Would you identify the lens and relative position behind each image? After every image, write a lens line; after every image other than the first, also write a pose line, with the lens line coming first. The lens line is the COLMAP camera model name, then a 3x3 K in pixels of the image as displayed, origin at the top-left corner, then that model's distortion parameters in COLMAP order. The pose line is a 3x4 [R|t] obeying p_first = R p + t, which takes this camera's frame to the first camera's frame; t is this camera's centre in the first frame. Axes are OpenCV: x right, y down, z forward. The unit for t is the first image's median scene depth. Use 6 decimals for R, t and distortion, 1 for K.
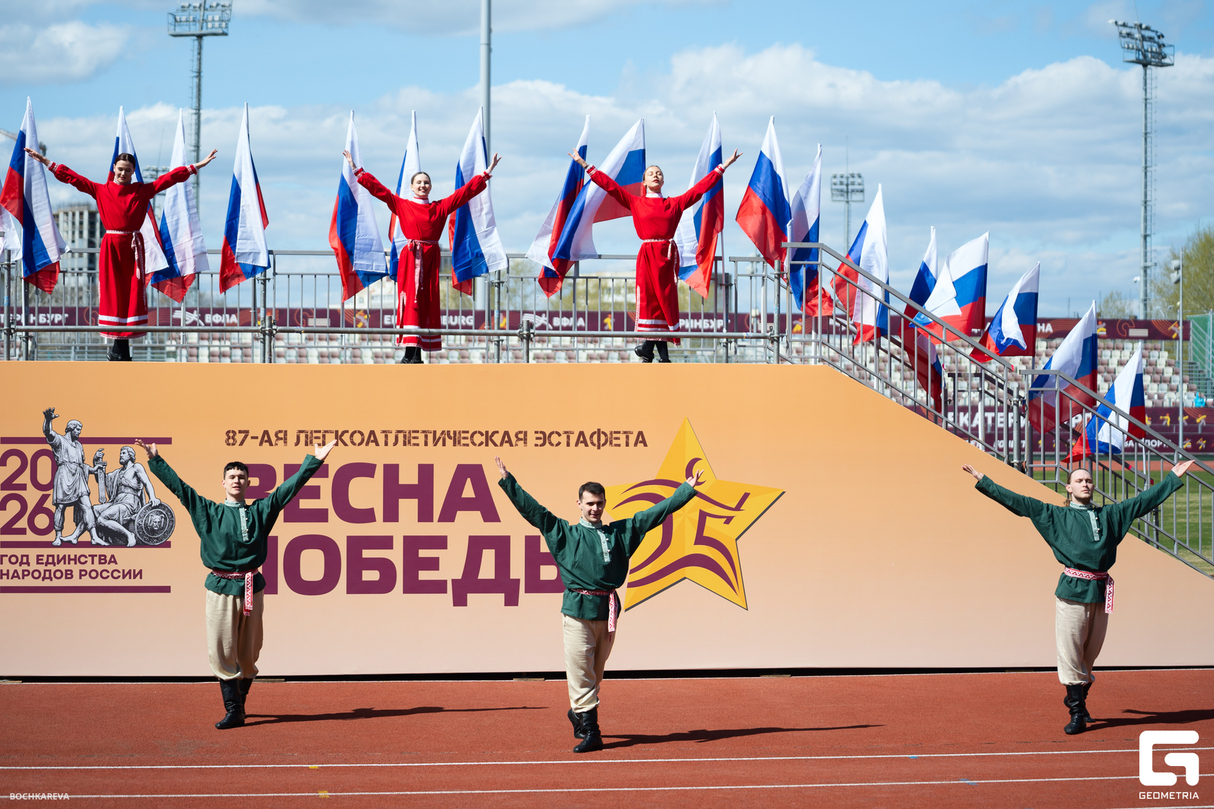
lens RADIAL K [[2483.9, 0, 607.0], [0, 2483.9, 404.5], [0, 0, 1]] dist [0.027021, -1.949938]
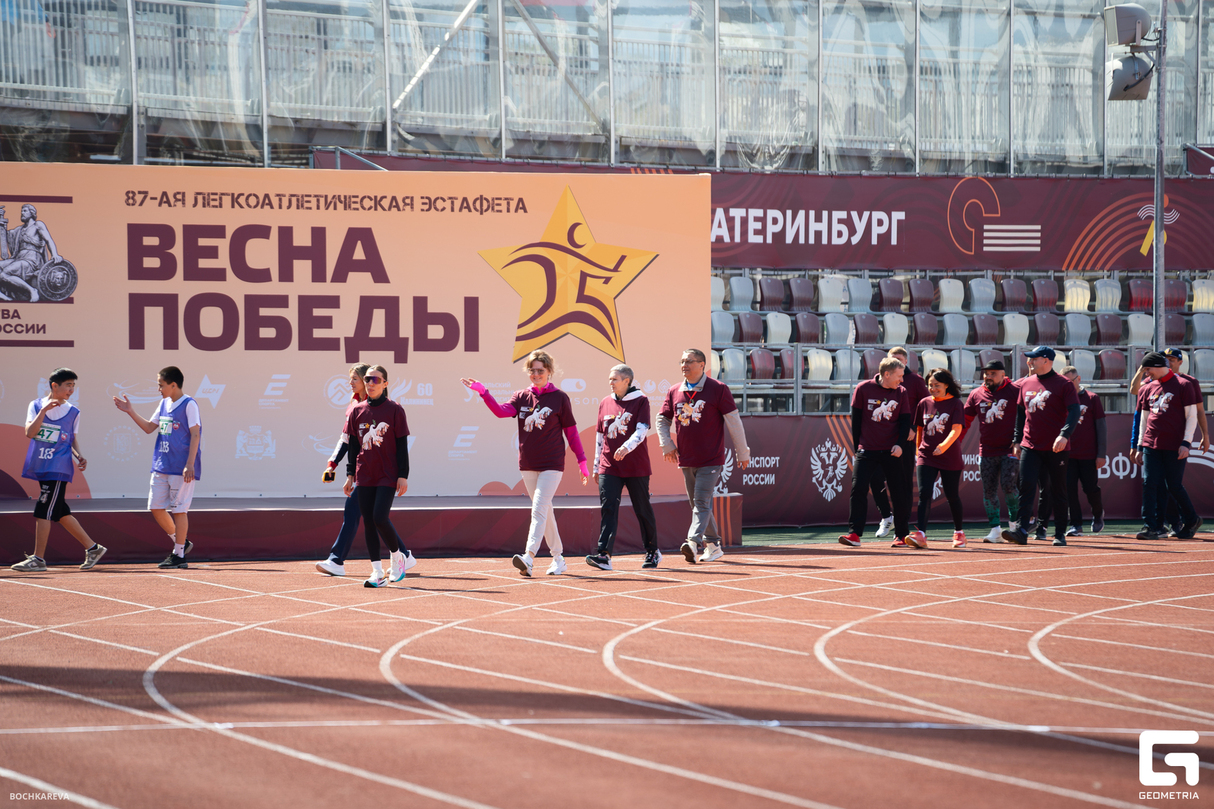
lens RADIAL K [[6296.8, 0, 607.0], [0, 6296.8, 404.5], [0, 0, 1]] dist [3.944402, -19.142297]
pose [[0.995446, -0.006070, 0.095133, -0.212026], [0.005867, 0.999980, 0.002410, 0.095100], [-0.095146, -0.001841, 0.995462, -1.719053]]
